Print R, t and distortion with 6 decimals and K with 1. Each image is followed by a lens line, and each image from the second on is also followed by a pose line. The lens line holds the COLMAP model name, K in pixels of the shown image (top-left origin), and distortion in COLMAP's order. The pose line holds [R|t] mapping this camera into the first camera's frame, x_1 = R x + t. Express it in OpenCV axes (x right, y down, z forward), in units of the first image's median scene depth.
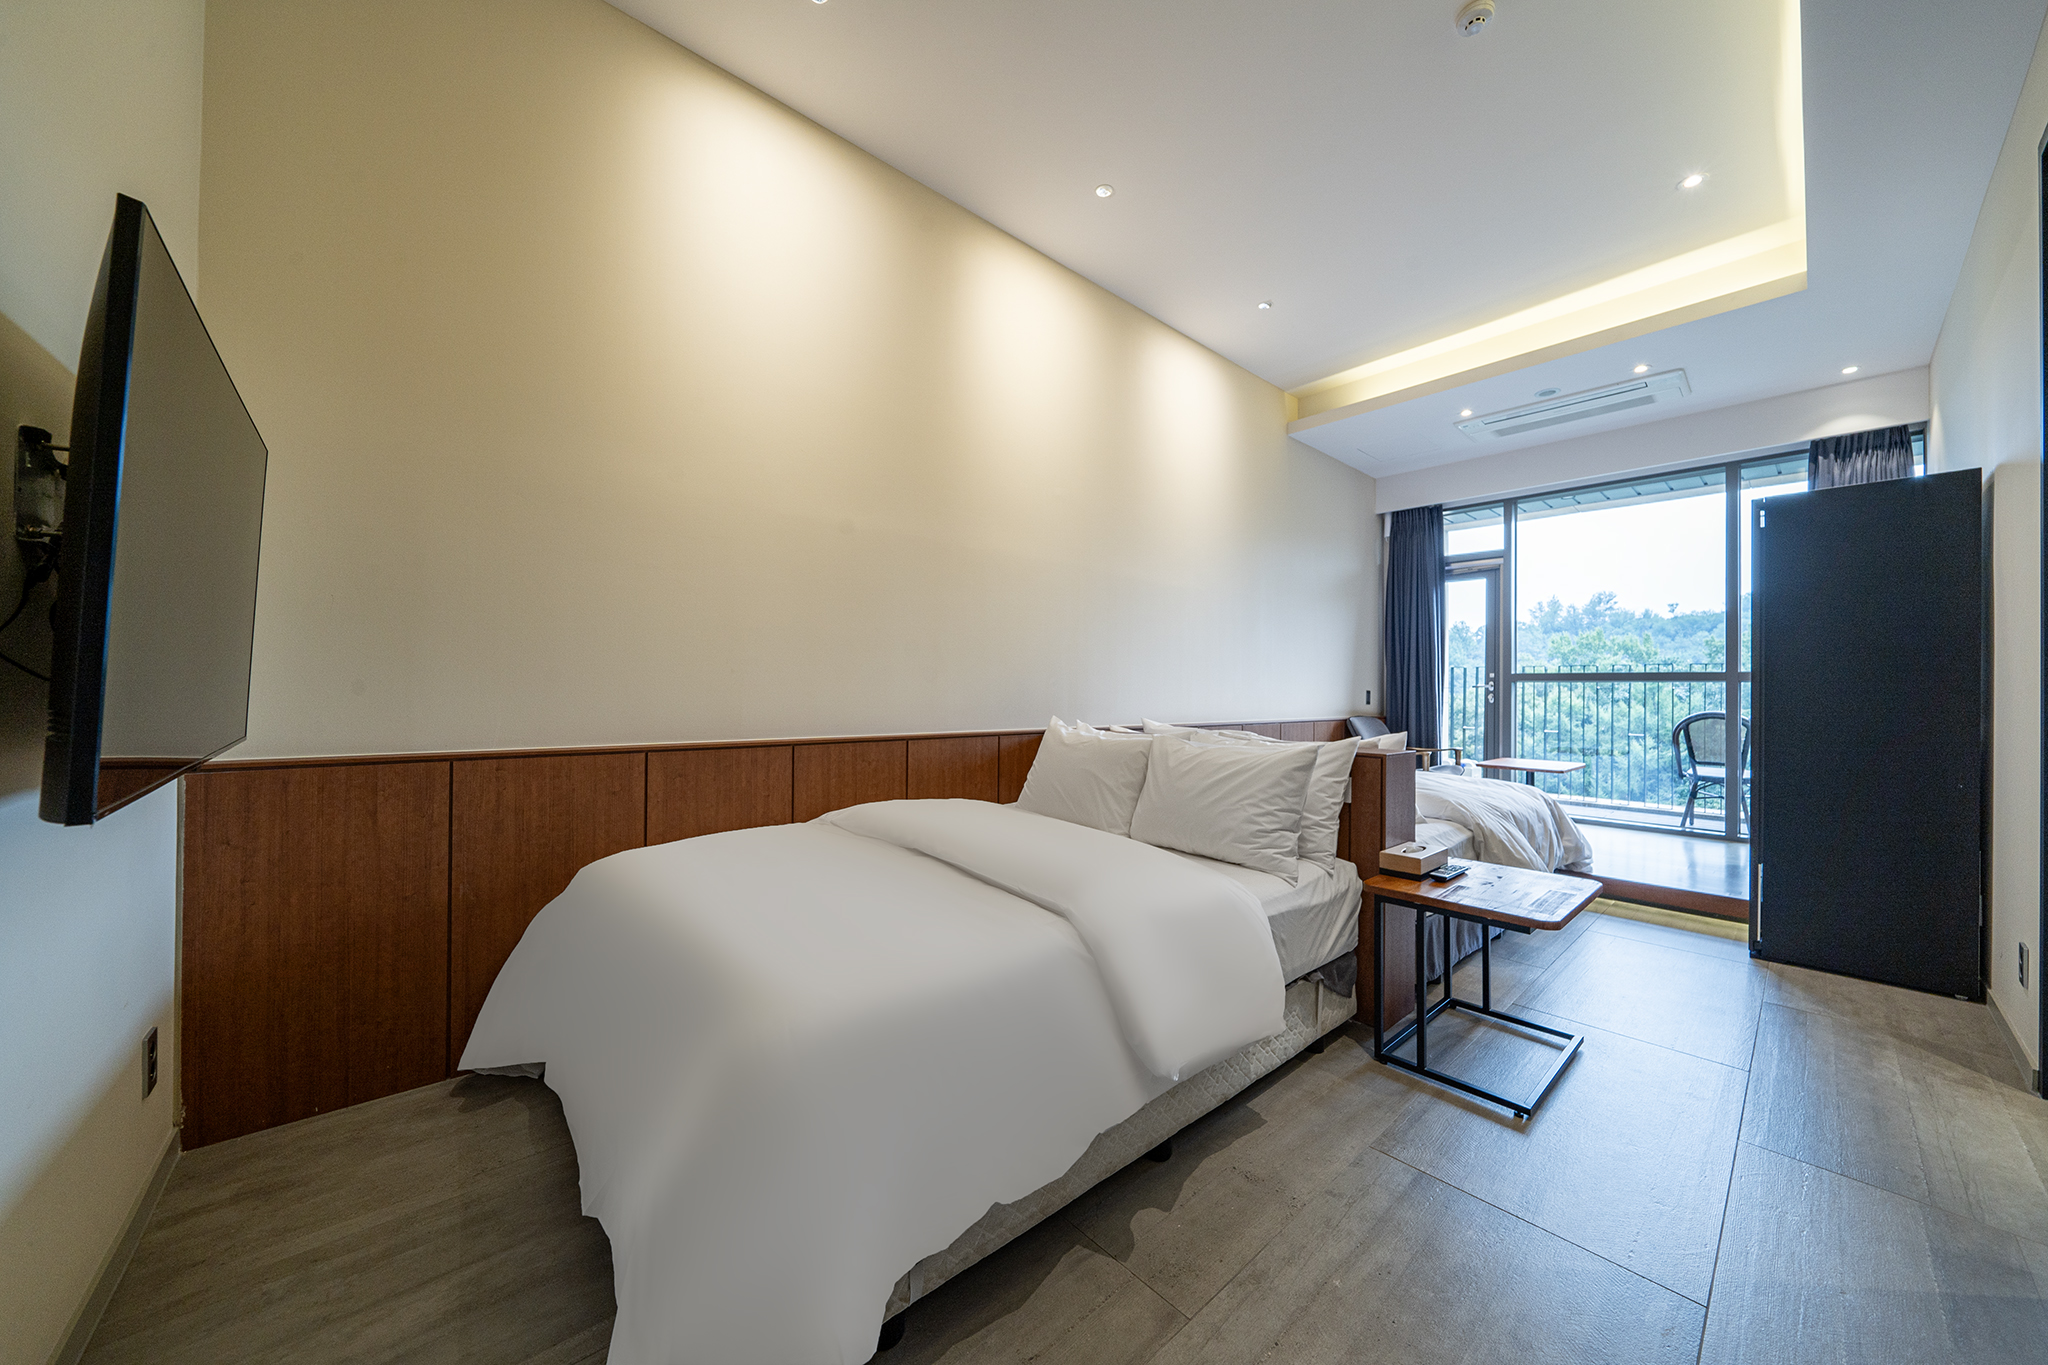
lens RADIAL K [[703.0, 0, 1040.1], [0, 703.0, 681.5], [0, 0, 1]] dist [-0.003486, 0.000214]
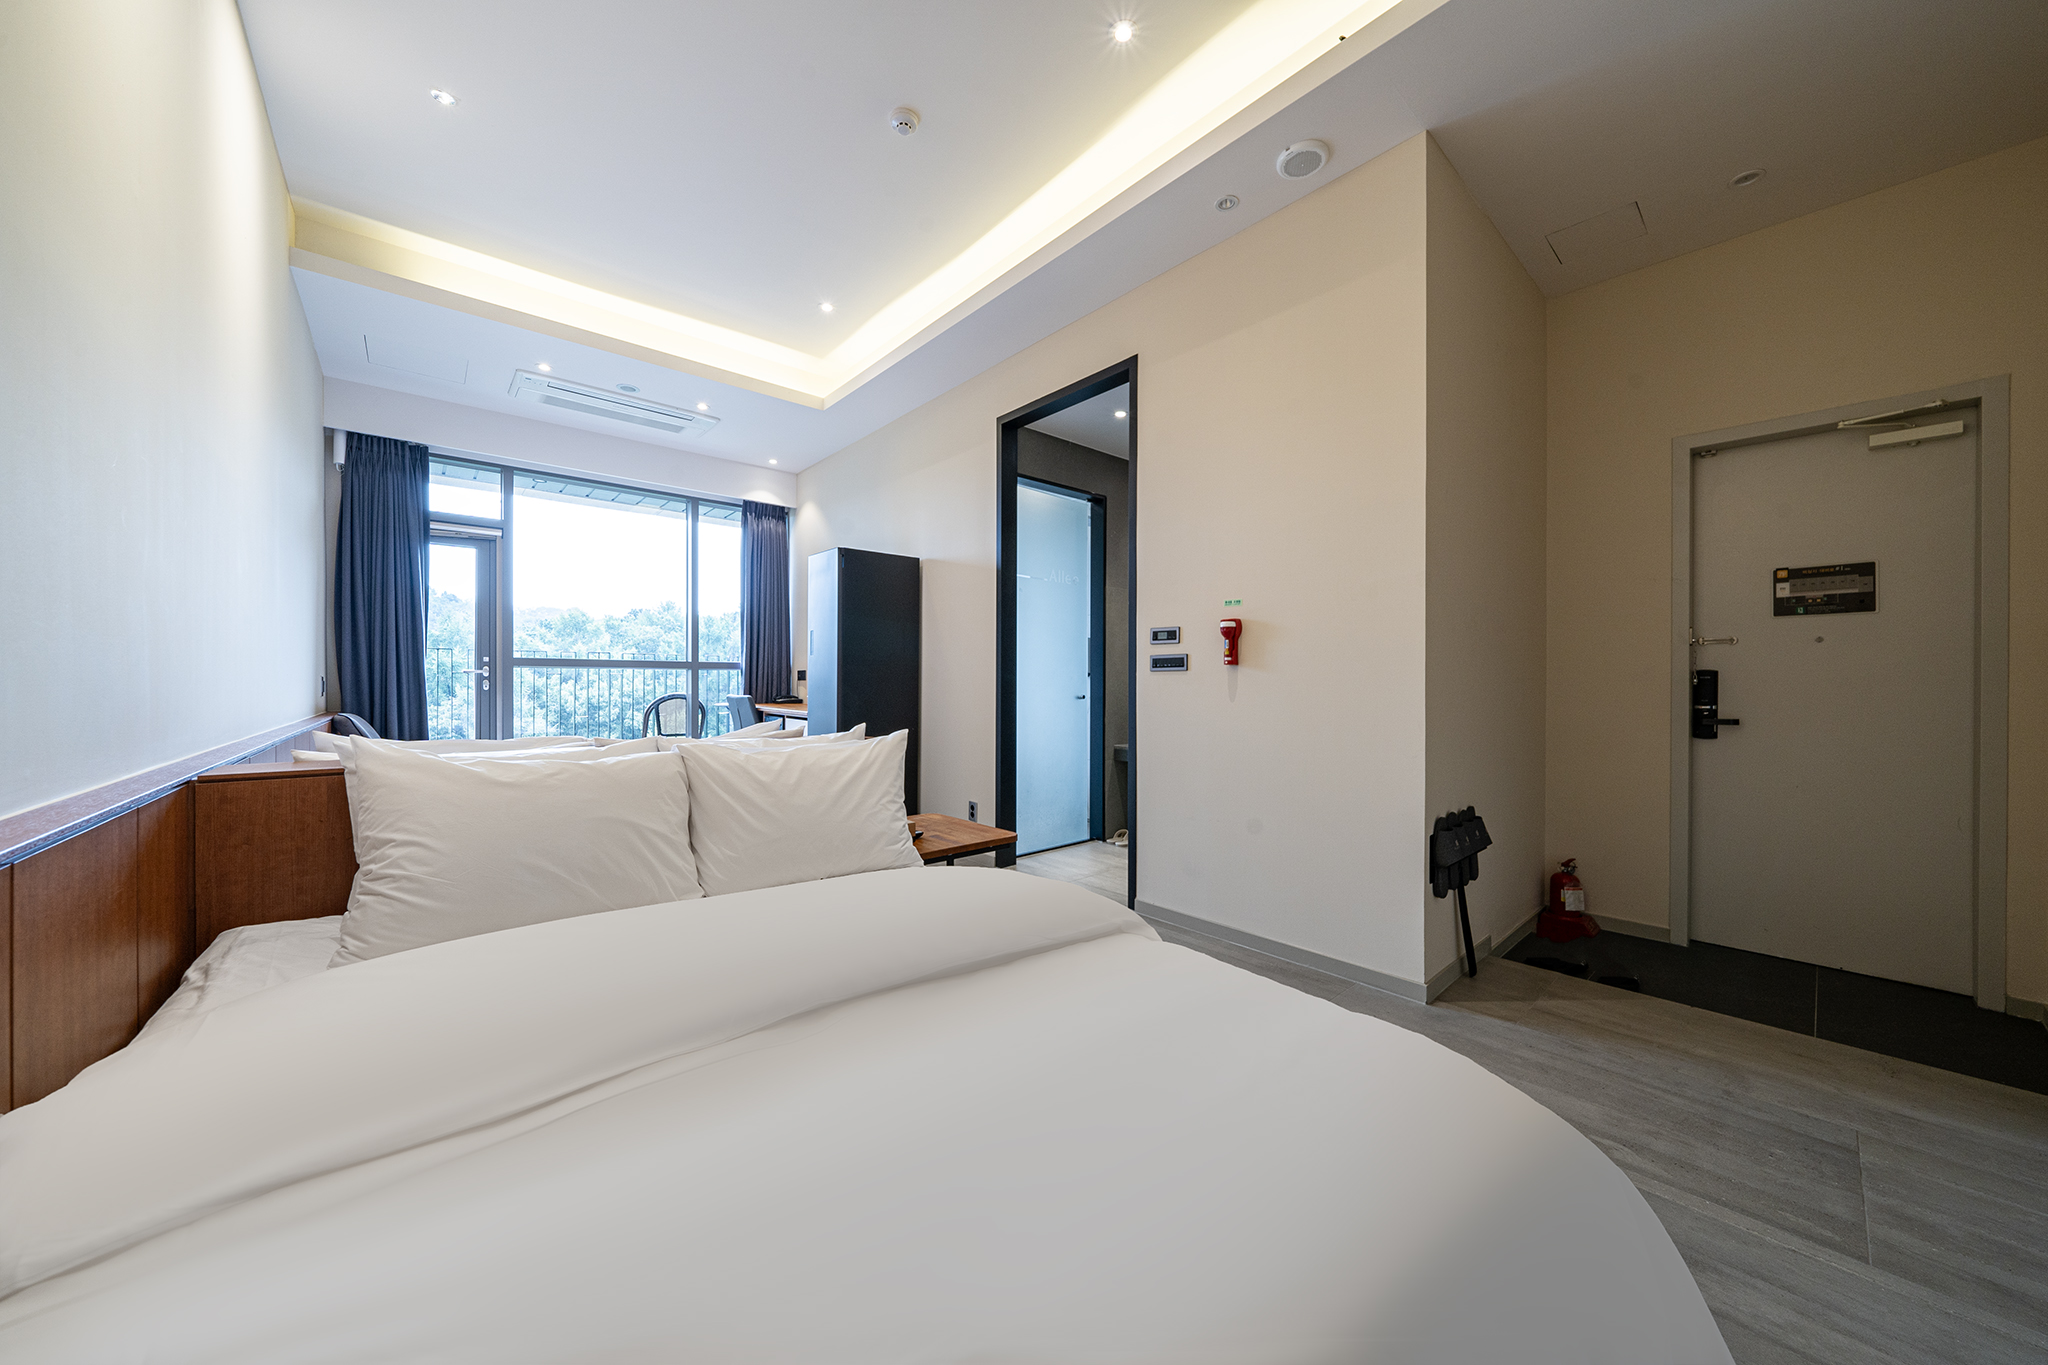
lens RADIAL K [[703.0, 0, 1031.5], [0, 703.0, 680.1], [0, 0, 1]] dist [-0.003486, 0.000214]
pose [[0.013836, -0.008561, 0.999868, -0.262463], [-0.013175, 0.999875, 0.008743, 0.000818], [-0.999817, -0.013295, 0.013722, 0.331083]]
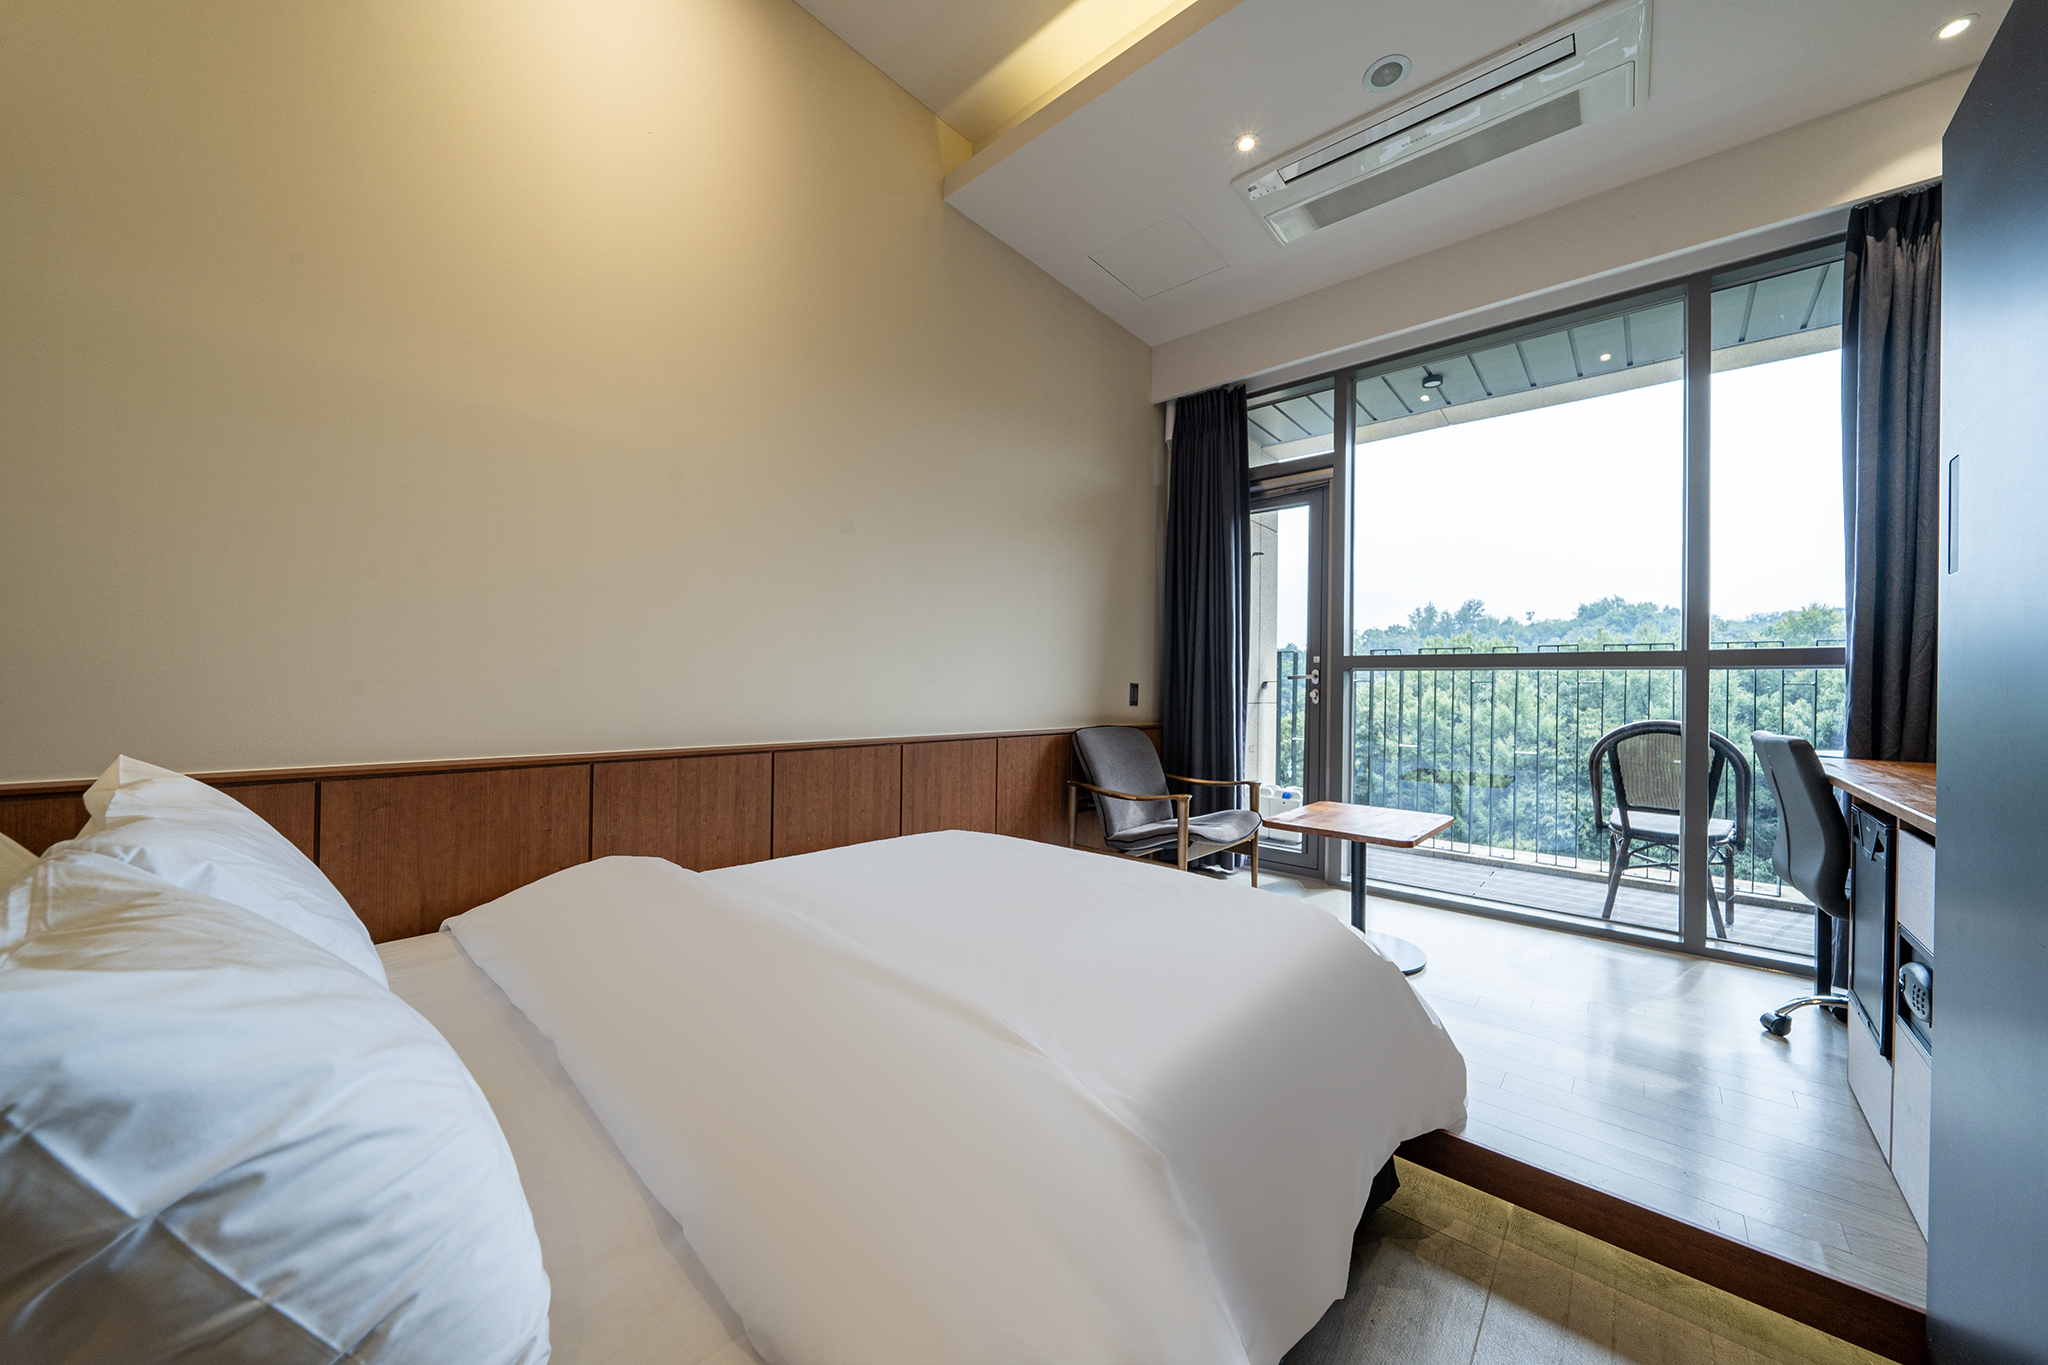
lens RADIAL K [[703.0, 0, 1040.4], [0, 703.0, 683.6], [0, 0, 1]] dist [-0.003486, 0.000214]
pose [[0.992074, 0.004920, 0.125562, 0.362344], [-0.005583, 0.999972, 0.004931, 0.012248], [-0.125534, -0.005593, 0.992074, 0.464441]]
